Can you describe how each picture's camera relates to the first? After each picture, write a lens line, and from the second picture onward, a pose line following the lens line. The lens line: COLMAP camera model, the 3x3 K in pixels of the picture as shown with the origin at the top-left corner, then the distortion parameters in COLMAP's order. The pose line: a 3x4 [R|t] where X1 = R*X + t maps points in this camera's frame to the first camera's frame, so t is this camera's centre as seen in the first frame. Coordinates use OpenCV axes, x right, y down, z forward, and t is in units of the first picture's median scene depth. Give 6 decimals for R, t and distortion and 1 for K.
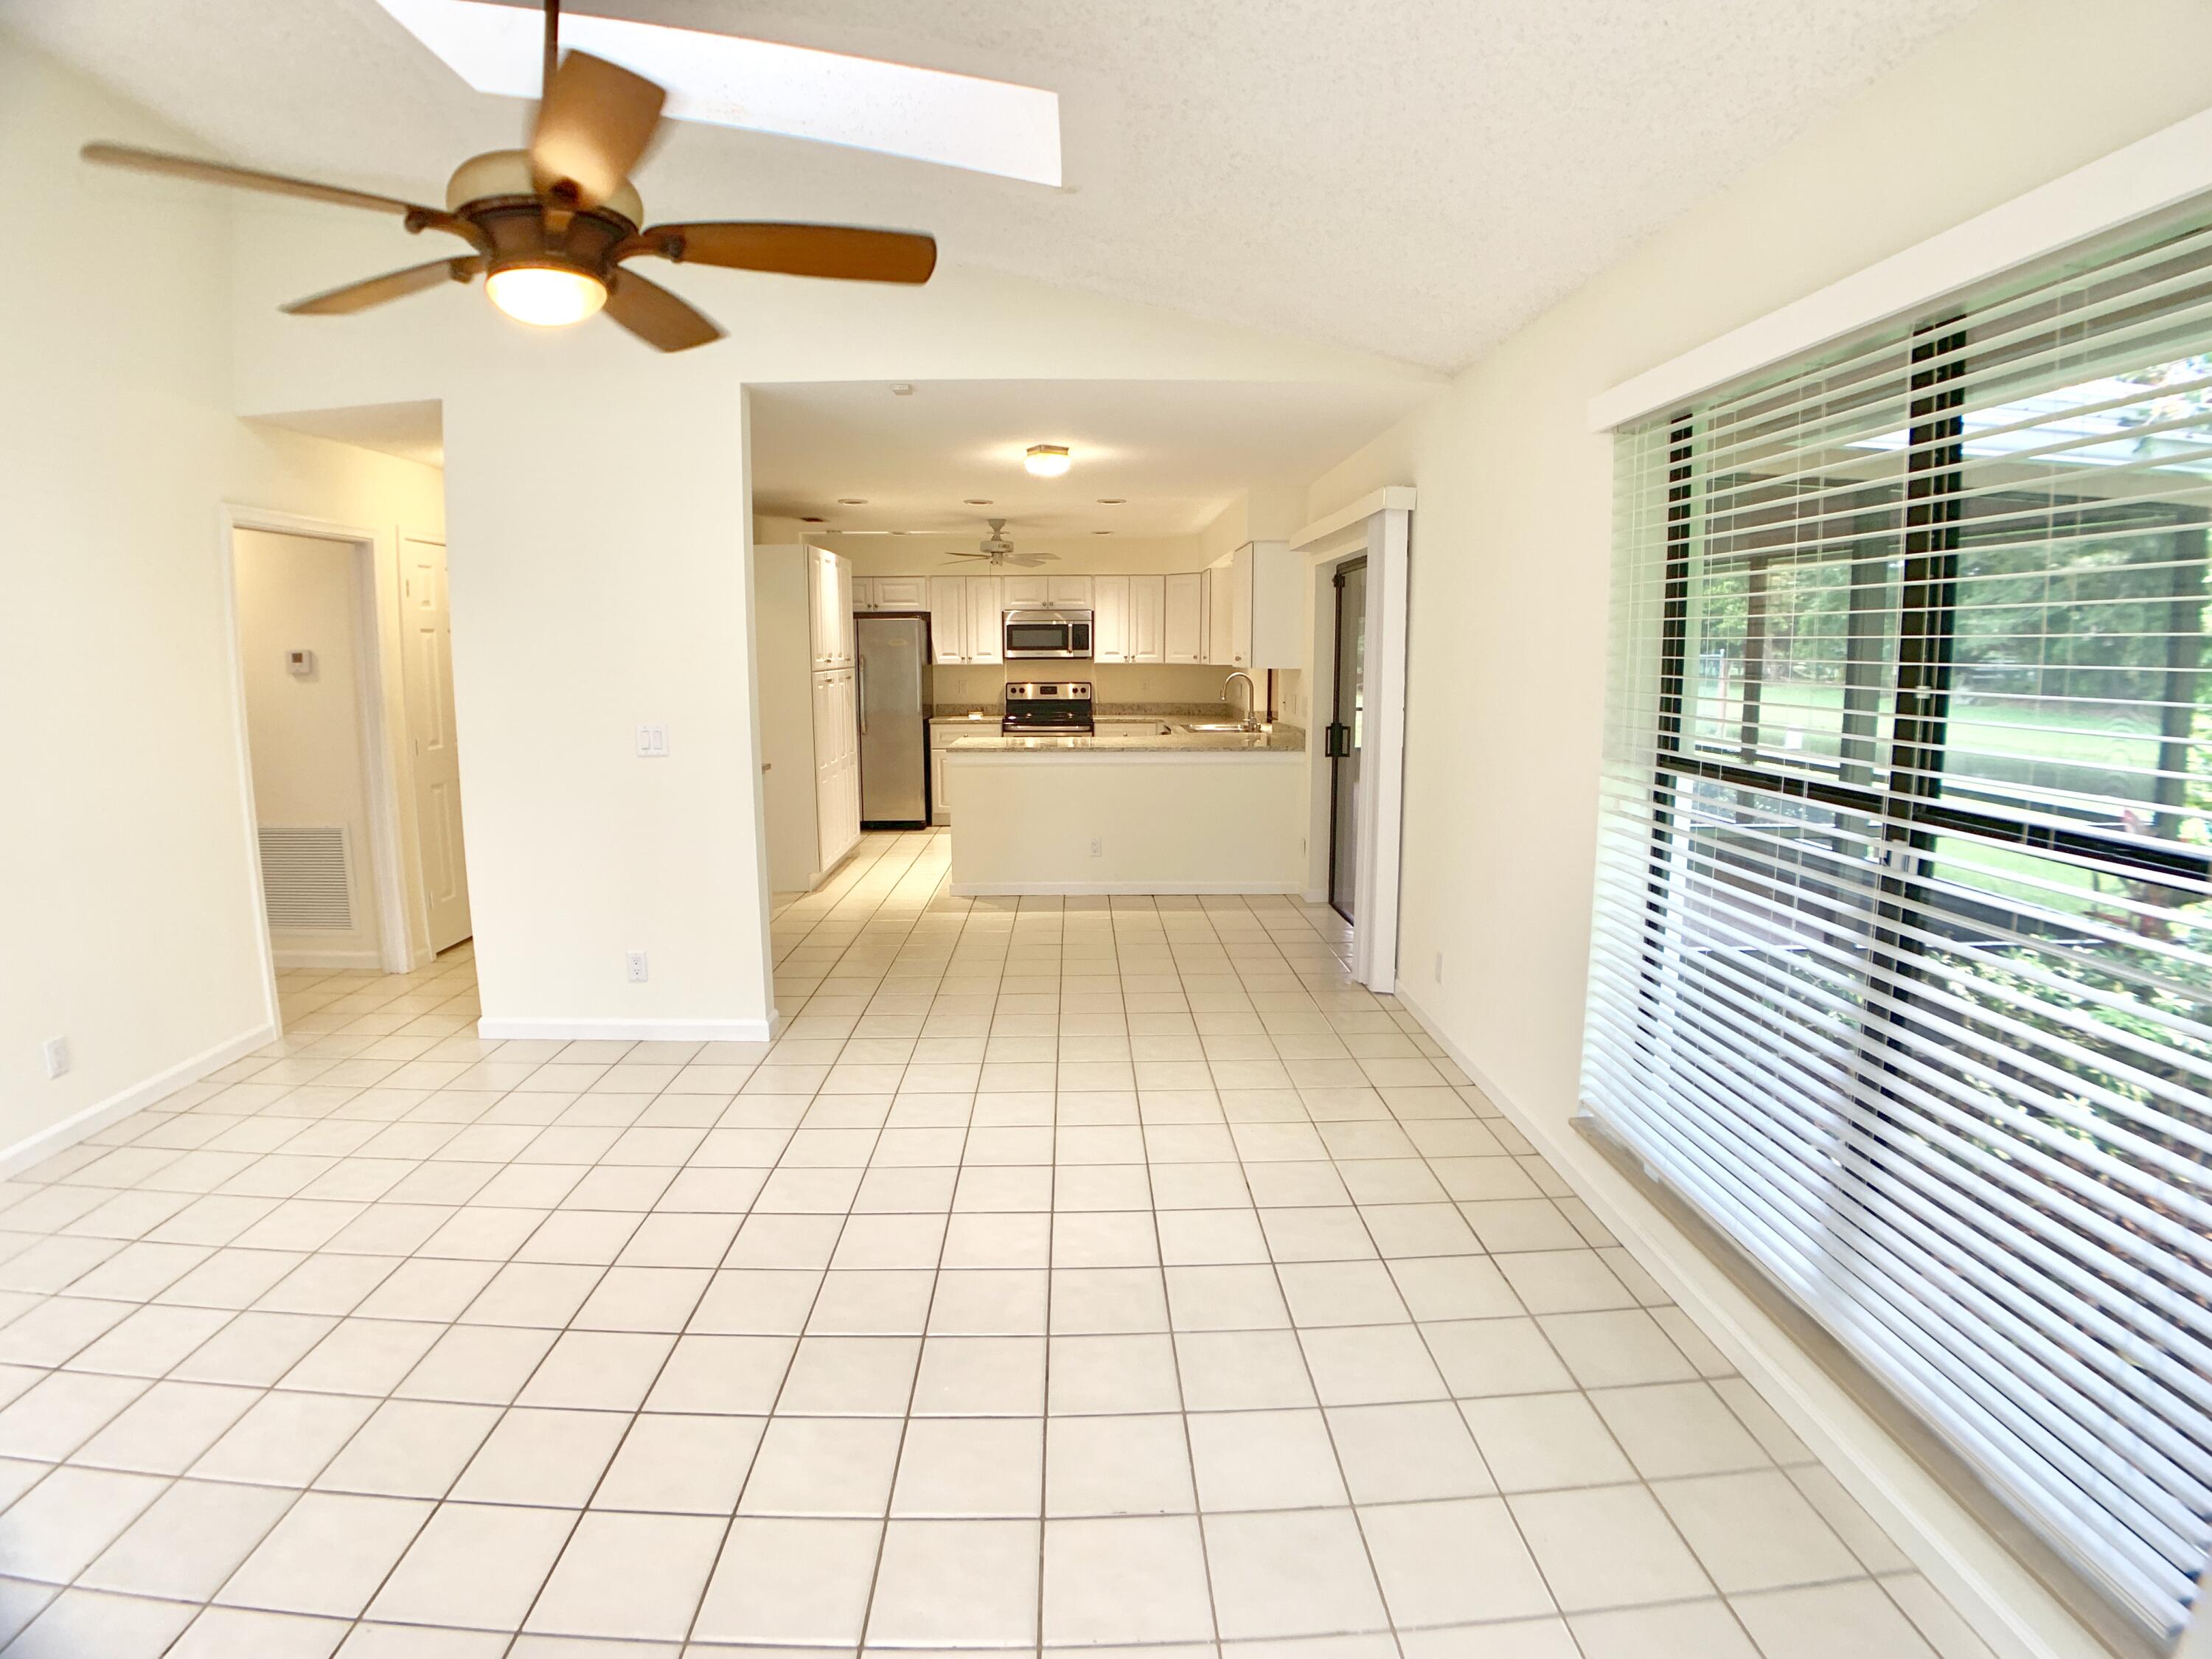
lens RADIAL K [[1100.4, 0, 1113.2], [0, 1100.4, 833.6], [0, 0, 1]] dist [-0.115561, 0.005663]
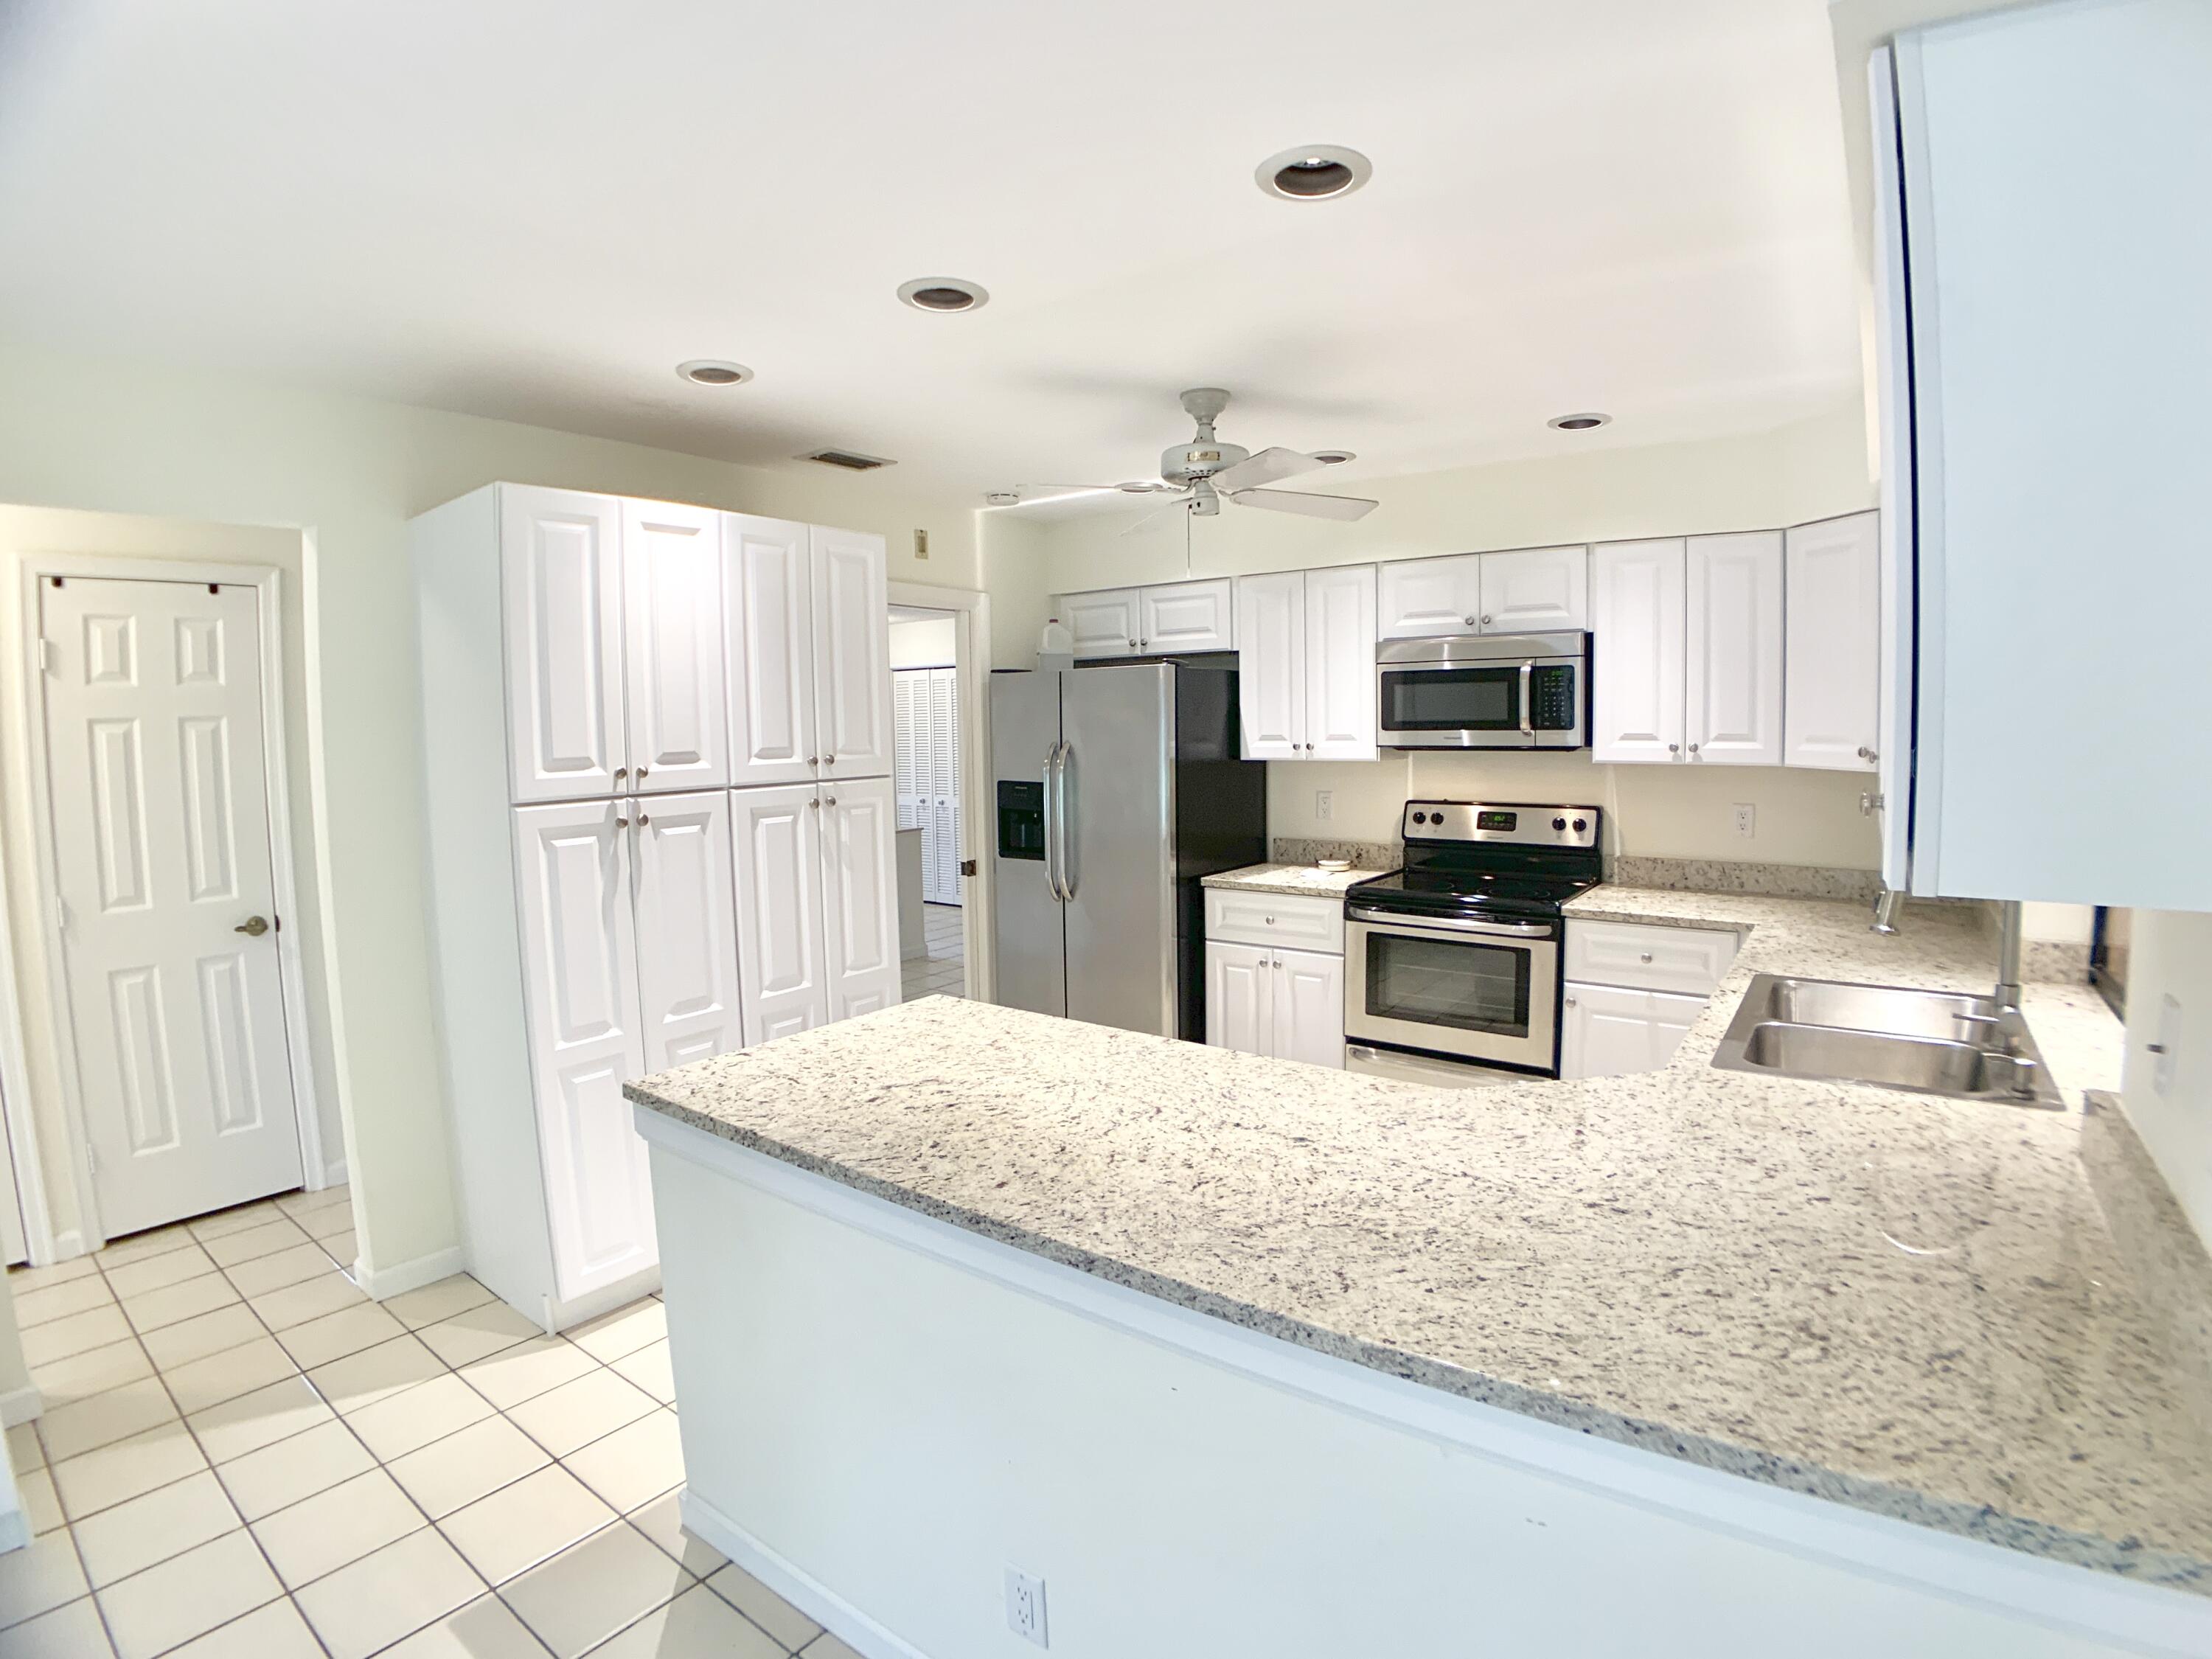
lens RADIAL K [[1100.4, 0, 1135.1], [0, 1100.4, 837.7], [0, 0, 1]] dist [-0.115561, 0.005663]
pose [[0.793311, 0.053905, -0.606426, 0.090966], [-0.085627, 0.996051, -0.023476, -0.105176], [0.602765, 0.070550, 0.794794, 0.592919]]
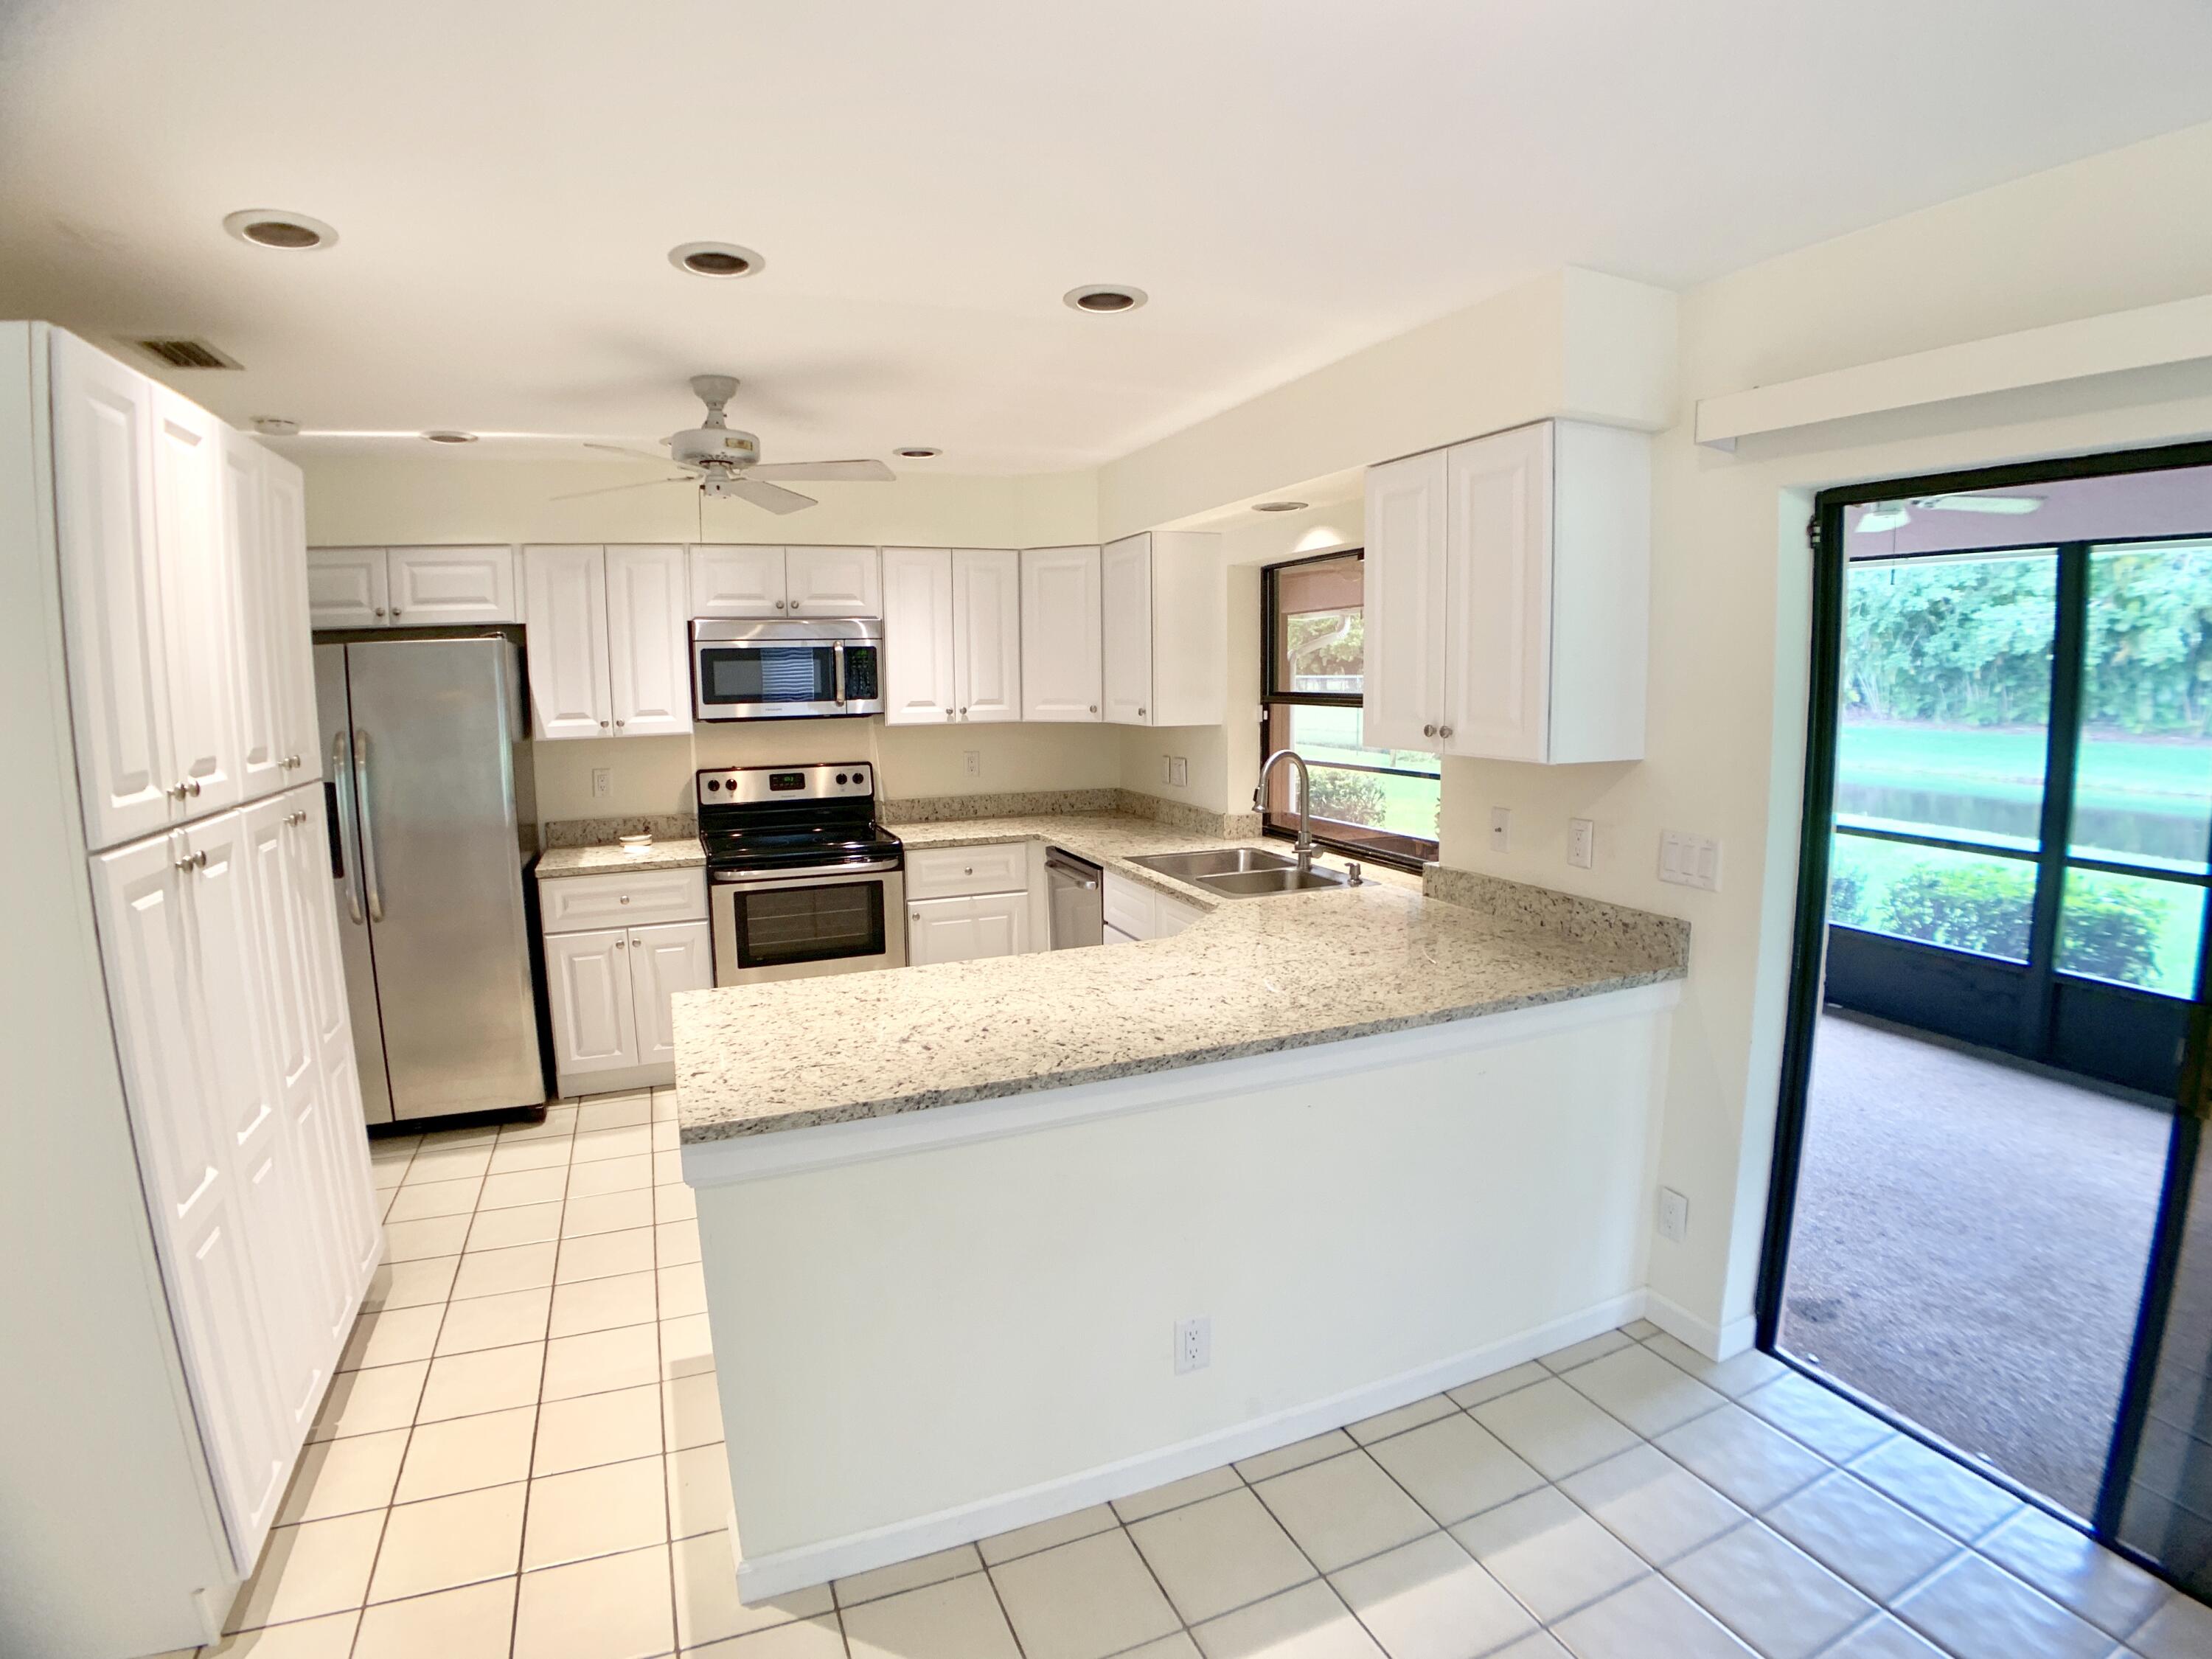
lens RADIAL K [[1100.4, 0, 1116.5], [0, 1100.4, 825.7], [0, 0, 1]] dist [-0.115561, 0.005663]
pose [[0.933245, -0.060695, 0.354076, -0.098388], [0.070398, 0.997412, -0.014576, -0.096562], [-0.352275, 0.038529, 0.935103, 0.509344]]
